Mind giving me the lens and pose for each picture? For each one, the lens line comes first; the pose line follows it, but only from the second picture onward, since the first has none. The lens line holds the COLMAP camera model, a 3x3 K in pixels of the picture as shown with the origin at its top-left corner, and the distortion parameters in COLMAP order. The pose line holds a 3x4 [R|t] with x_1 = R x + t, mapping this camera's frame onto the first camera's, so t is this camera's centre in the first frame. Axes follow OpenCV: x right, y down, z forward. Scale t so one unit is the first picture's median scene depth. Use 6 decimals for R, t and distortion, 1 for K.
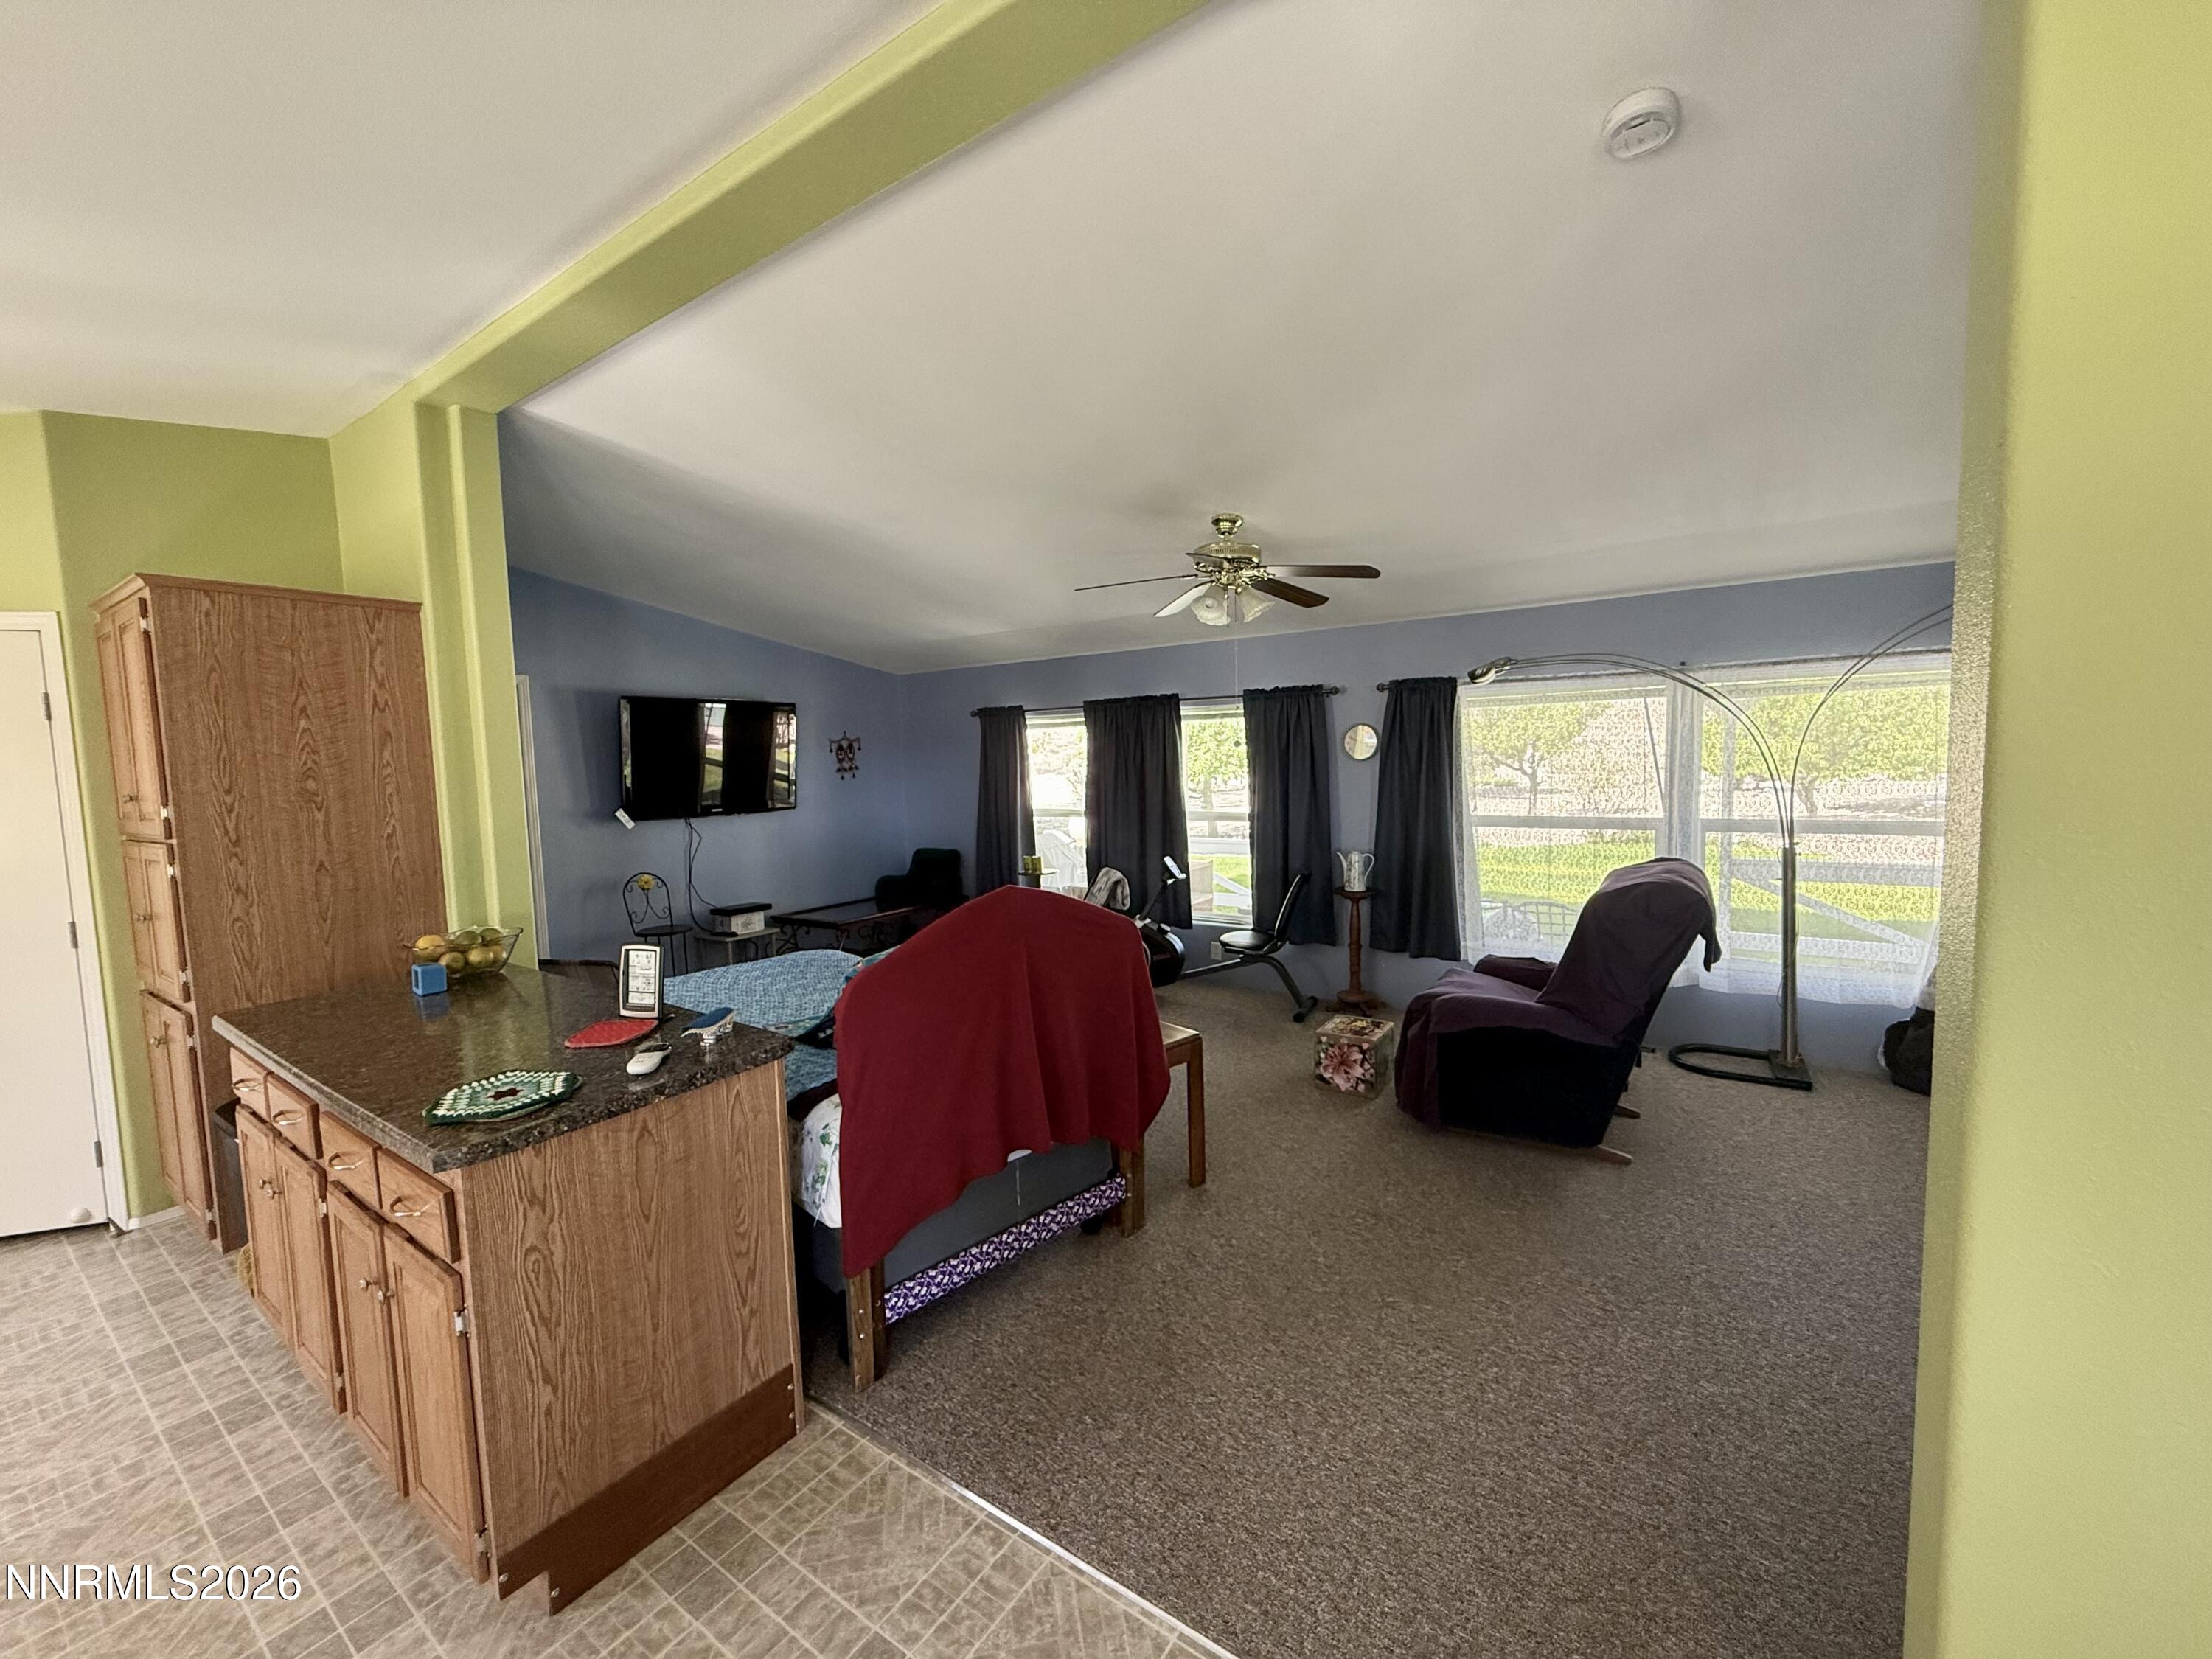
lens RADIAL K [[879.2, 0, 1102.4], [0, 879.2, 828.6], [0, 0, 1]] dist [0.000232, -0.000334]
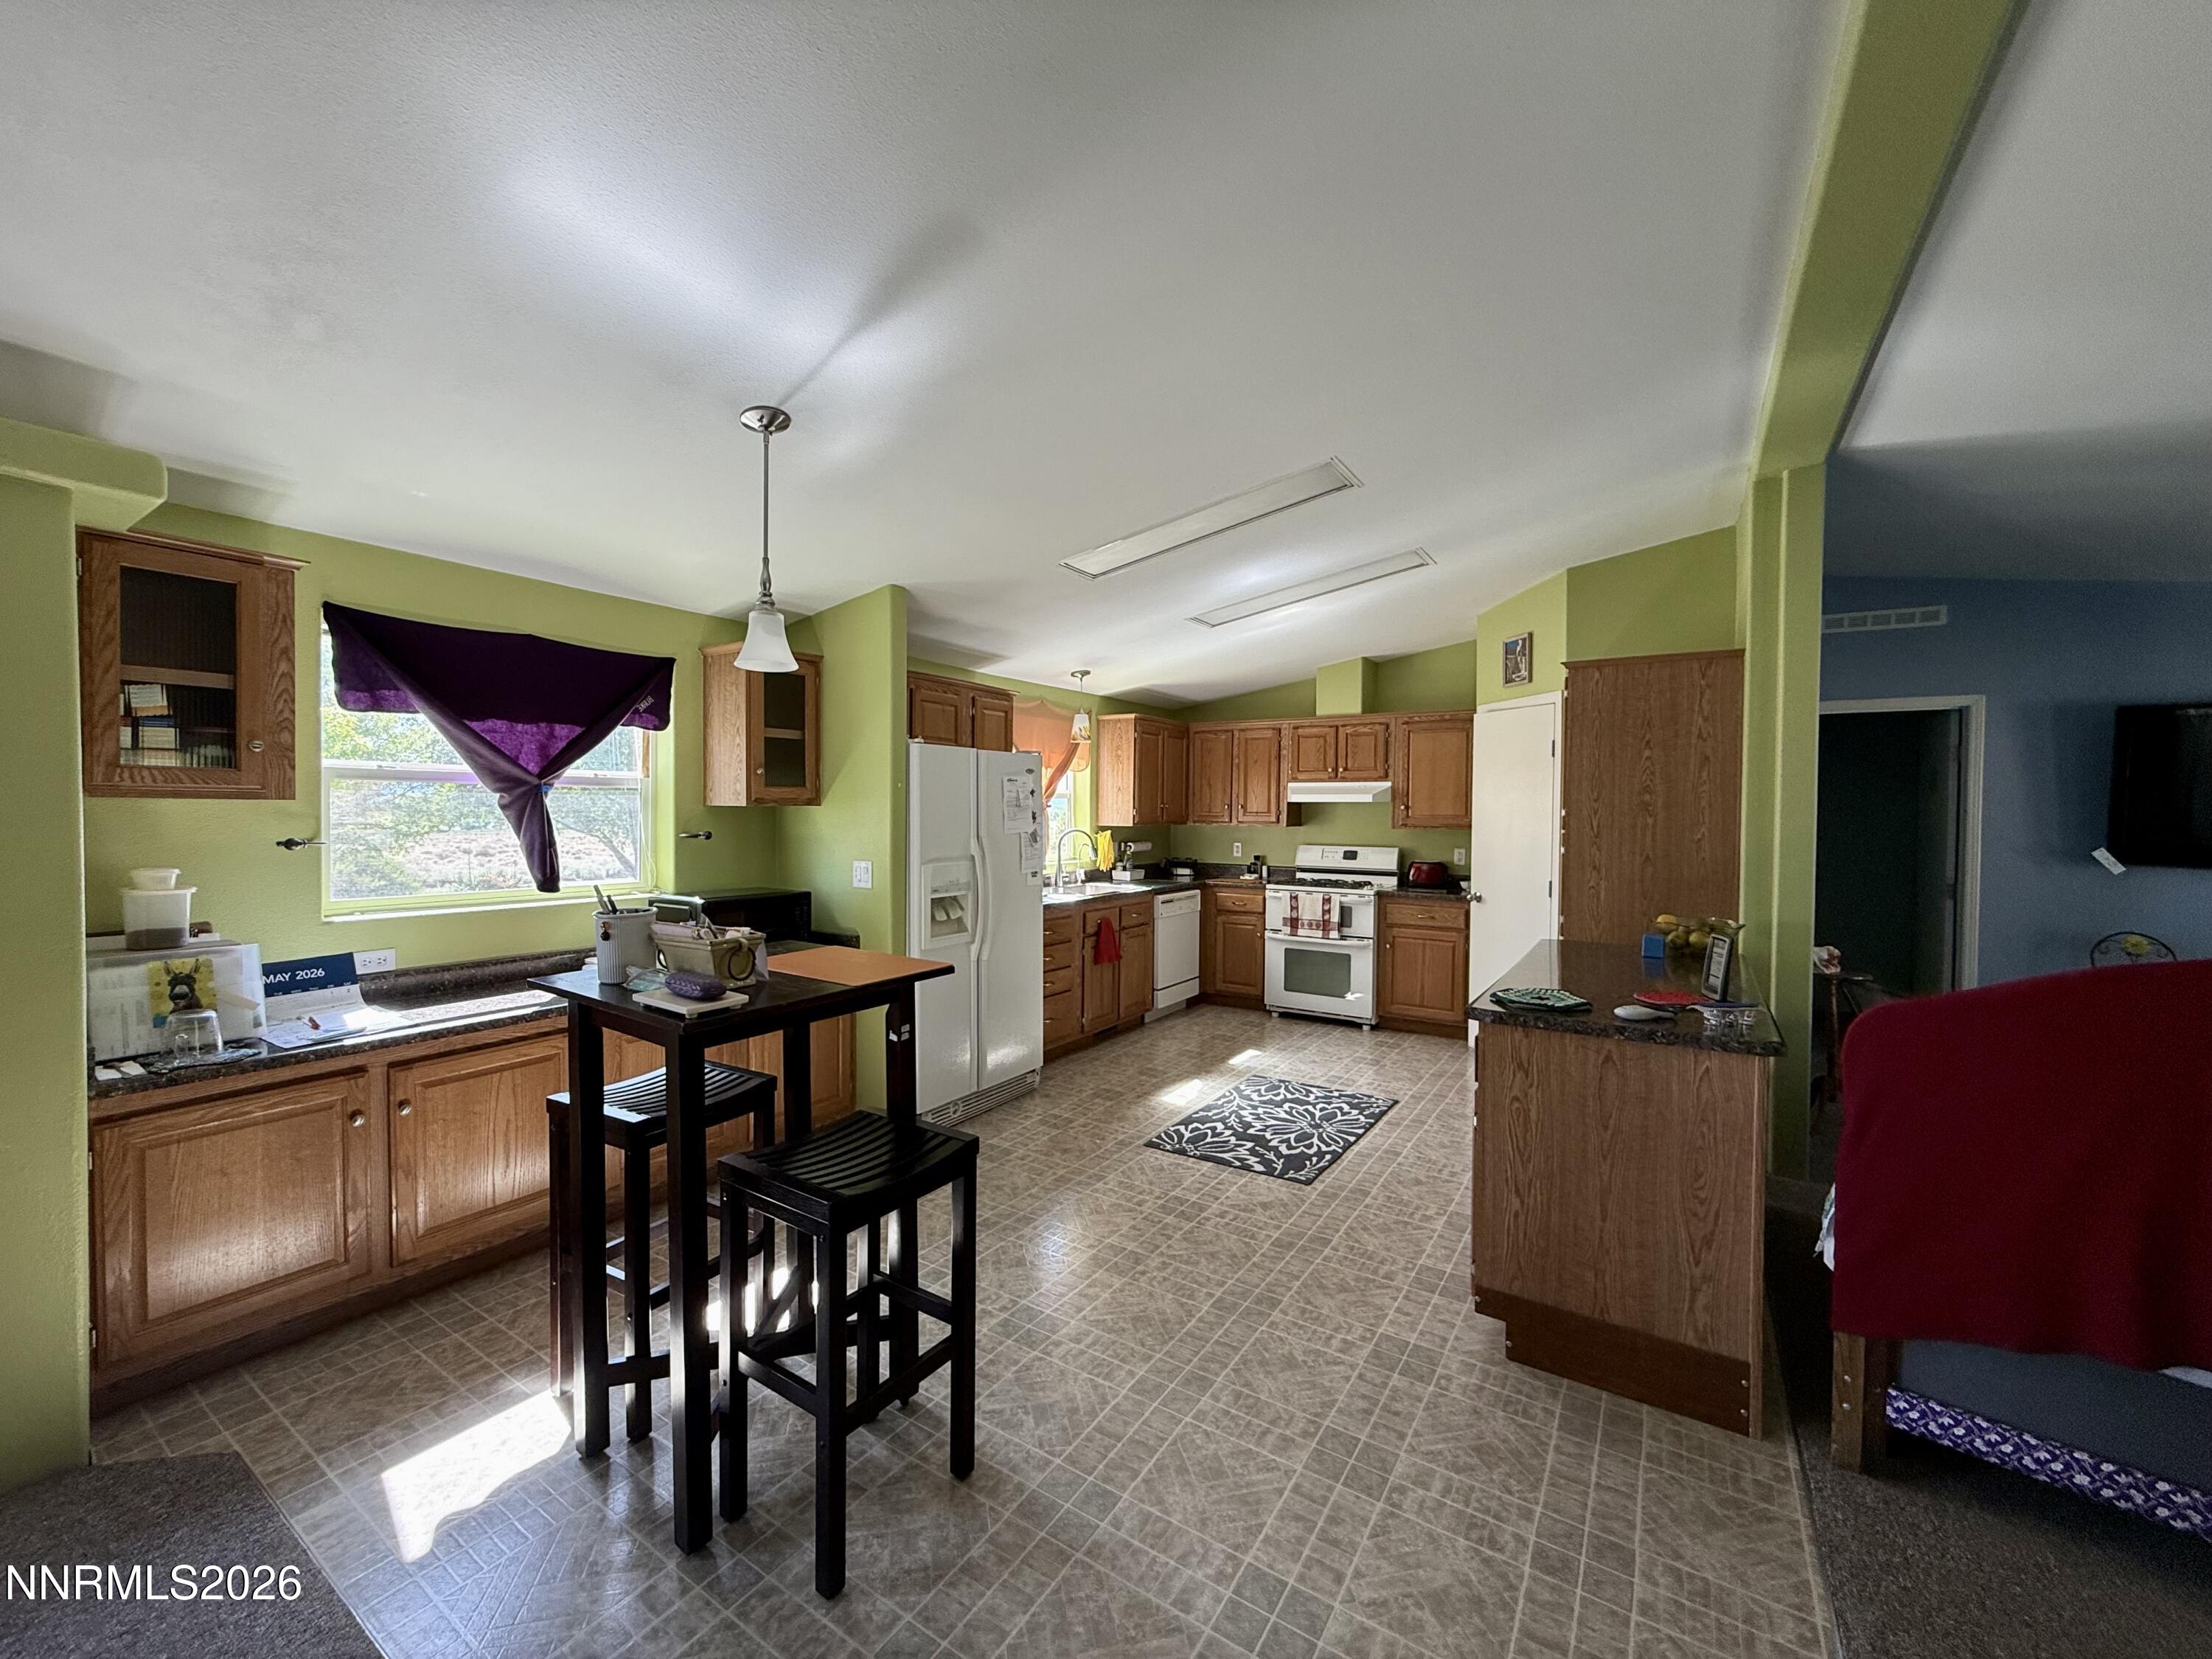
lens RADIAL K [[879.2, 0, 1102.4], [0, 879.2, 828.6], [0, 0, 1]] dist [0.000232, -0.000334]
pose [[0.028984, 0.047959, -0.998429, 0.454111], [-0.090138, 0.994904, 0.045173, 0.013258], [0.995507, 0.088687, 0.033159, 0.126280]]
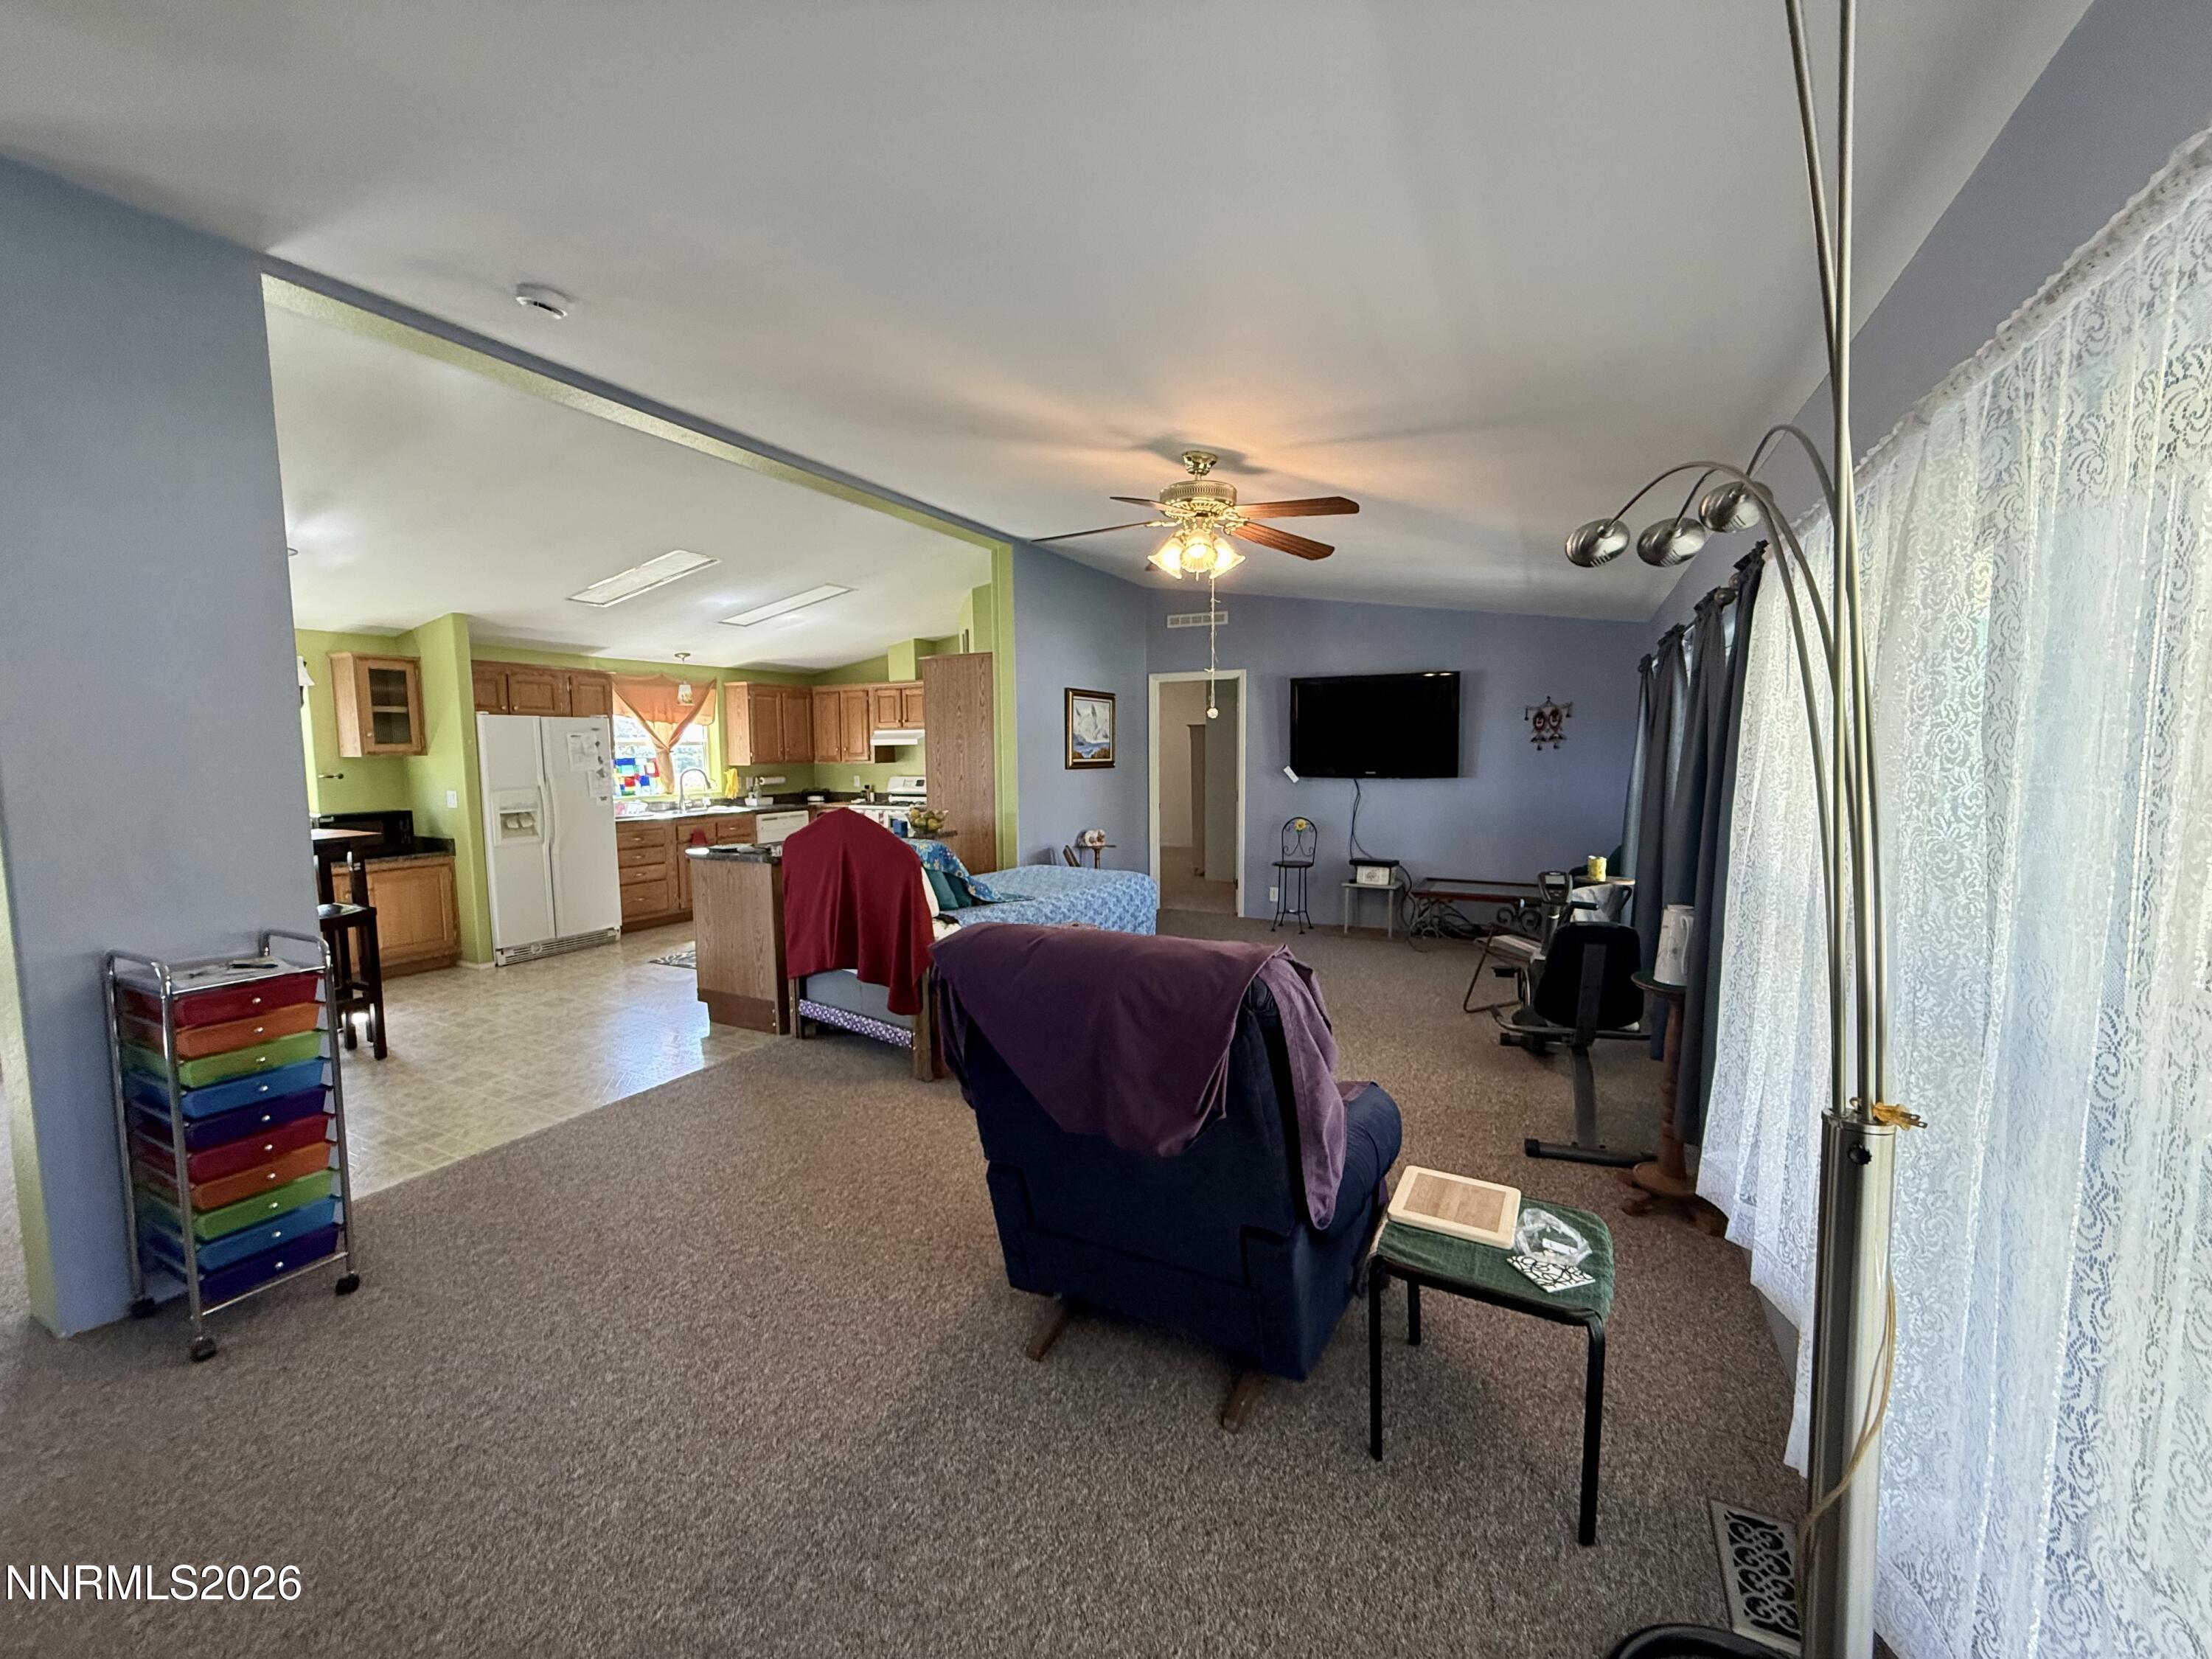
lens RADIAL K [[879.2, 0, 1102.4], [0, 879.2, 828.6], [0, 0, 1]] dist [0.000232, -0.000334]
pose [[0.126710, 0.115484, -0.985194, 1.431790], [-0.074660, 0.991493, 0.106620, -0.099101], [0.989126, 0.060045, 0.134254, 1.119409]]
